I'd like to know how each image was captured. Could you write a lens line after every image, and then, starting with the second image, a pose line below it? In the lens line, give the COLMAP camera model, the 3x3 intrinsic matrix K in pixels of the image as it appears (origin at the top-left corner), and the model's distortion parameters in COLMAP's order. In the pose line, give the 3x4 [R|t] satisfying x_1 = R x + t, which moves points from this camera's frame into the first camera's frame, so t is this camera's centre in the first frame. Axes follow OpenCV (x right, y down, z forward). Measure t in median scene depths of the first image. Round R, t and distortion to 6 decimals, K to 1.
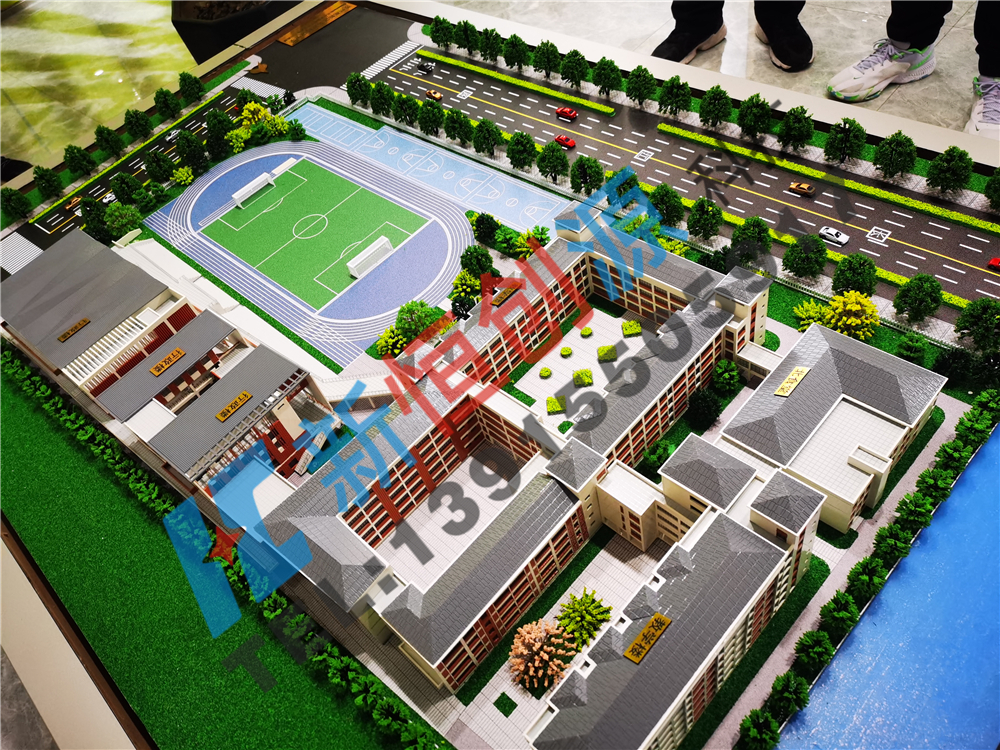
lens RADIAL K [[767.8, 0, 500.0], [0, 767.8, 375.0], [0, 0, 1]] dist [0.029415, -0.000923]
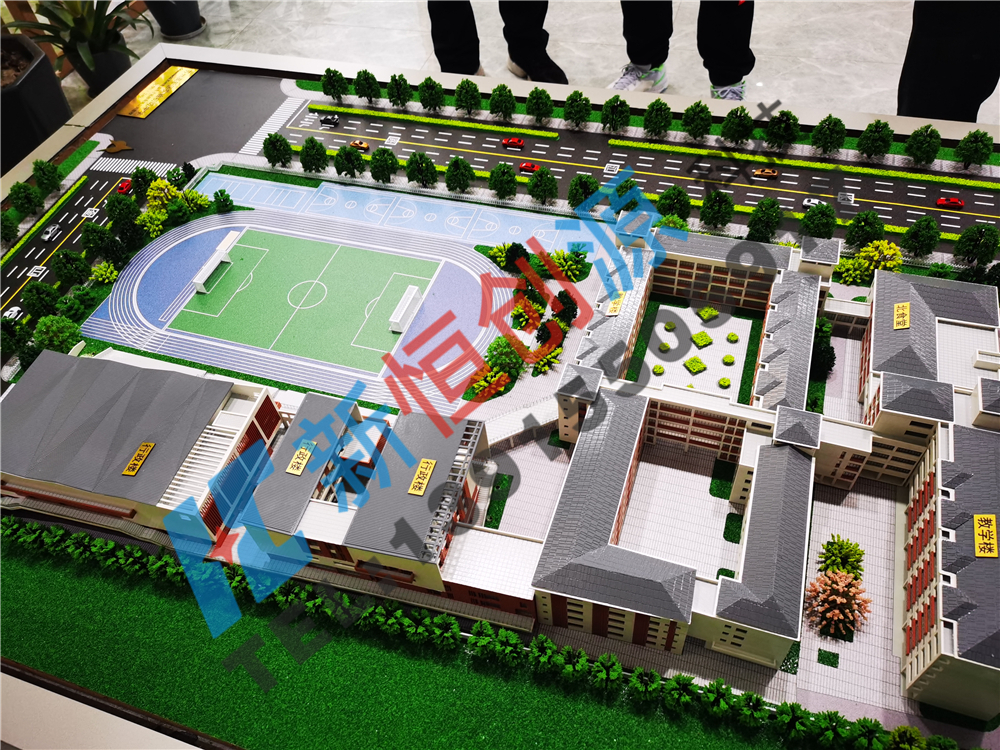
lens RADIAL K [[760.2, 0, 500.0], [0, 760.2, 375.0], [0, 0, 1]] dist [0.053074, -0.061929]
pose [[0.901513, -0.235749, 0.362901, -0.350622], [0.256022, 0.966637, -0.008057, -0.029388], [-0.348894, 0.100175, 0.931793, 0.066741]]
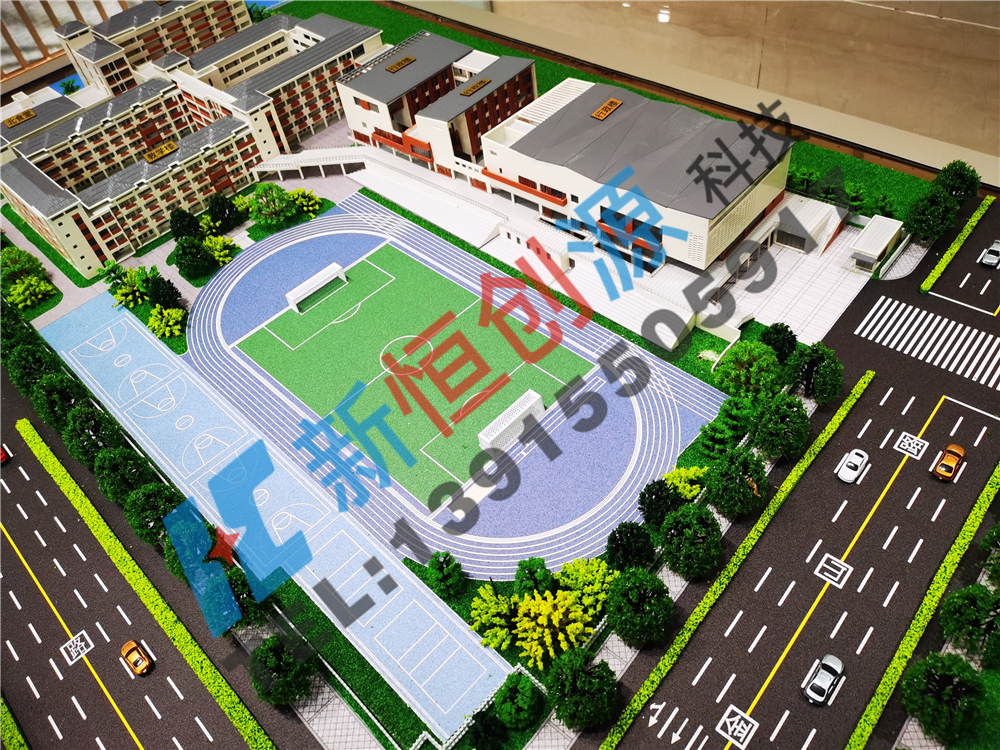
lens RADIAL K [[760.2, 0, 500.0], [0, 760.2, 375.0], [0, 0, 1]] dist [0.053074, -0.061929]
pose [[-0.946012, 0.212156, 0.245052, -0.431958], [0.212646, -0.164359, 0.963207, -0.724339], [0.244627, 0.963315, 0.110371, 0.857933]]
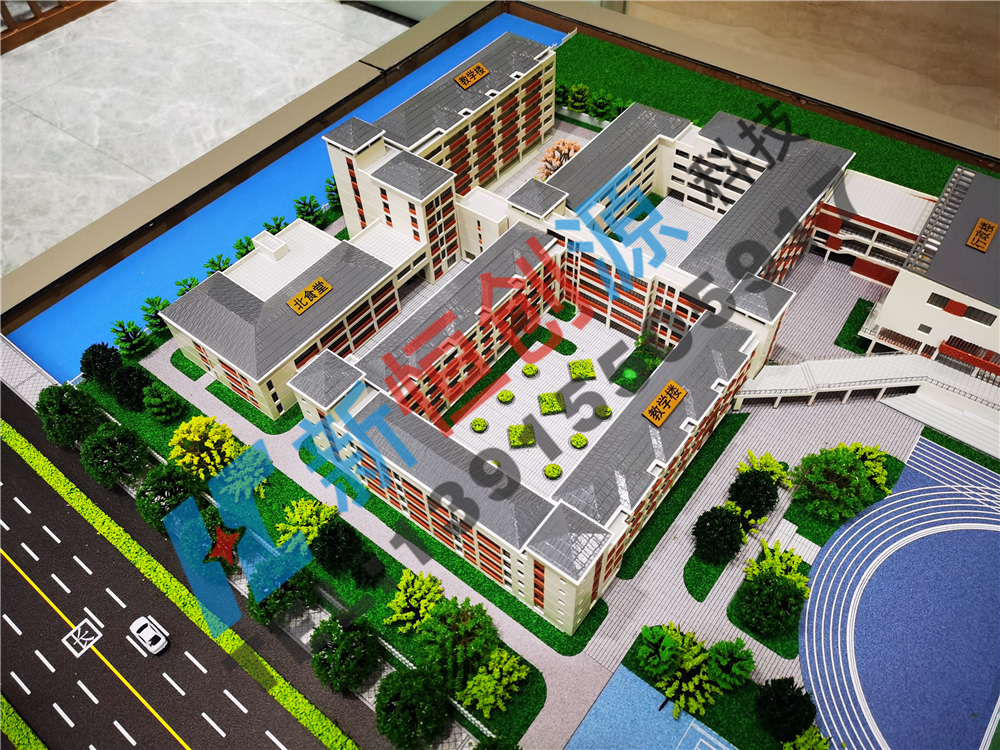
lens RADIAL K [[760.2, 0, 500.0], [0, 760.2, 375.0], [0, 0, 1]] dist [0.053074, -0.061929]
pose [[-0.964451, 0.229006, 0.131872, 0.035844], [0.082431, -0.213416, 0.973478, -0.490151], [0.251076, 0.949742, 0.186952, 0.535778]]
